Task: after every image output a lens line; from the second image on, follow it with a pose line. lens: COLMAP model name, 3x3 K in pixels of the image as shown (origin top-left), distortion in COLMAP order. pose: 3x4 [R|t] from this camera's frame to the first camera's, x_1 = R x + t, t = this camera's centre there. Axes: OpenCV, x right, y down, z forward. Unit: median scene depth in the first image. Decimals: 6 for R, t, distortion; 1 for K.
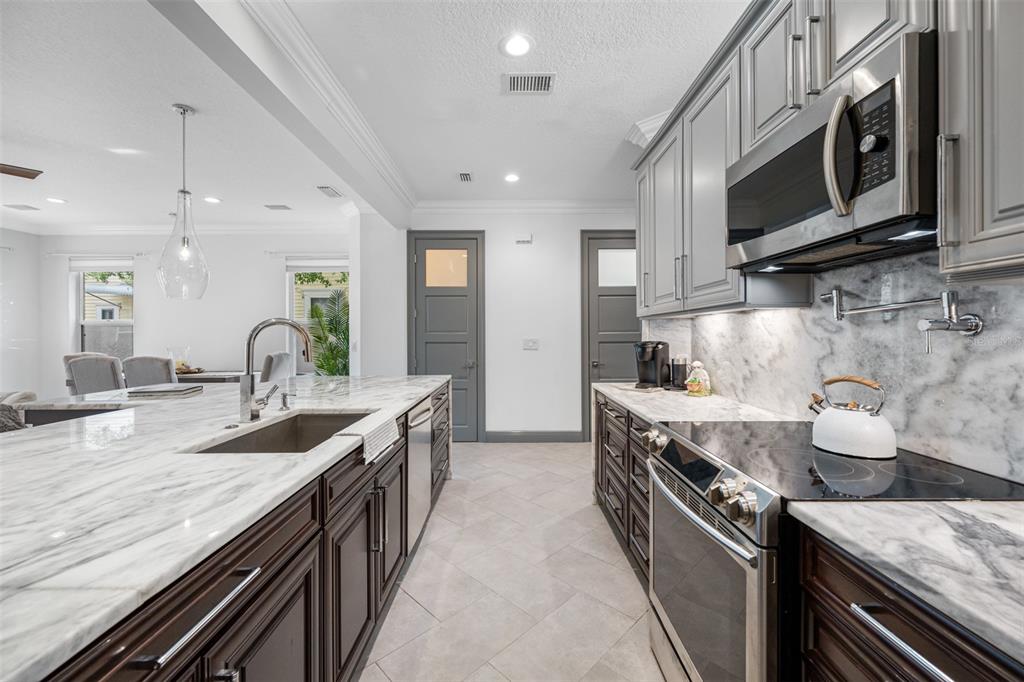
lens RADIAL K [[407.9, 0, 517.4], [0, 407.9, 334.9], [0, 0, 1]] dist [-0.000920, -0.000146]
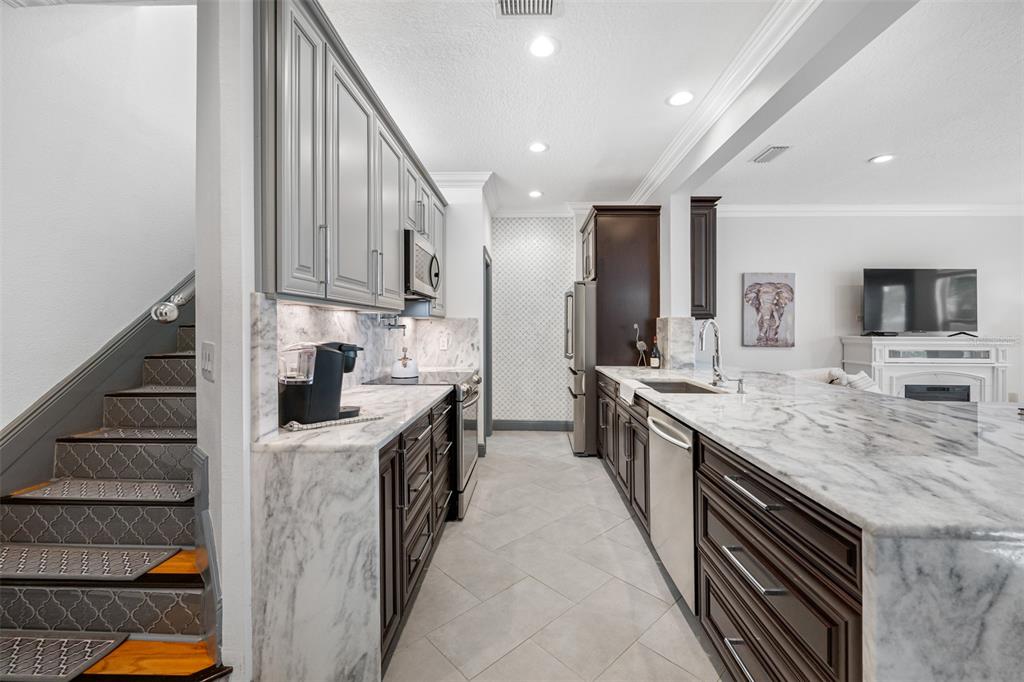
lens RADIAL K [[414.2, 0, 511.0], [0, 414.2, 332.0], [0, 0, 1]] dist [0.000782, 0.000245]
pose [[-0.998705, -0.007382, 0.050340, 0.049182], [-0.006921, 0.999933, 0.009331, -0.012250], [-0.050406, 0.008971, -0.998689, 2.109705]]
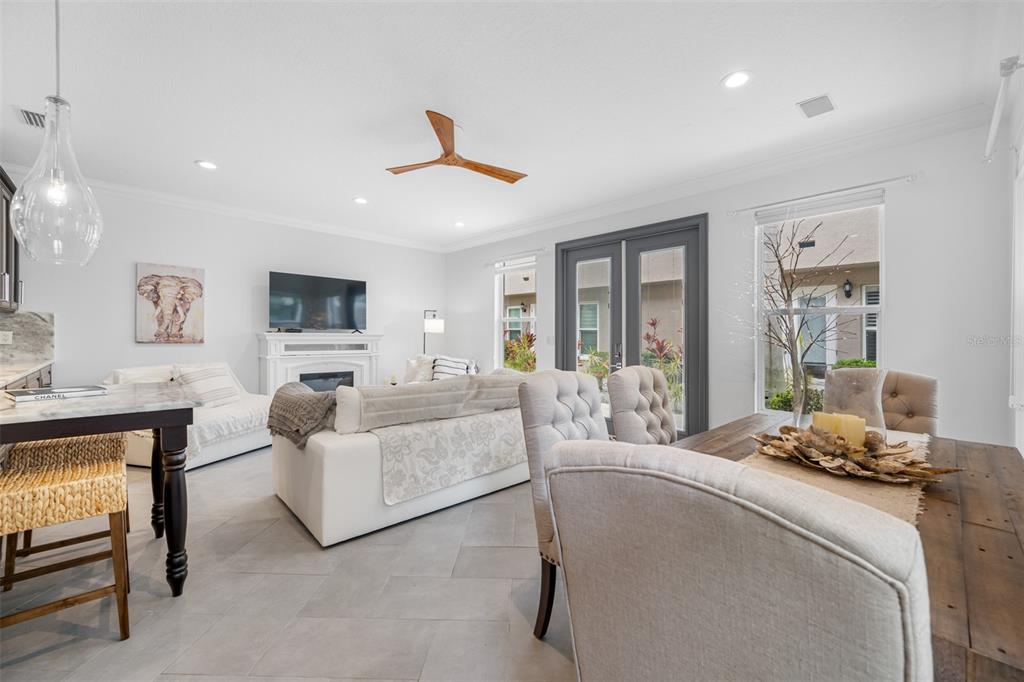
lens RADIAL K [[414.9, 0, 521.7], [0, 414.9, 339.3], [0, 0, 1]] dist [-0.000639, -0.000536]
pose [[-0.727890, -0.003766, -0.685683, -1.189796], [-0.015974, 0.999807, 0.011466, 0.007692], [0.685507, 0.019299, -0.727810, 2.633127]]
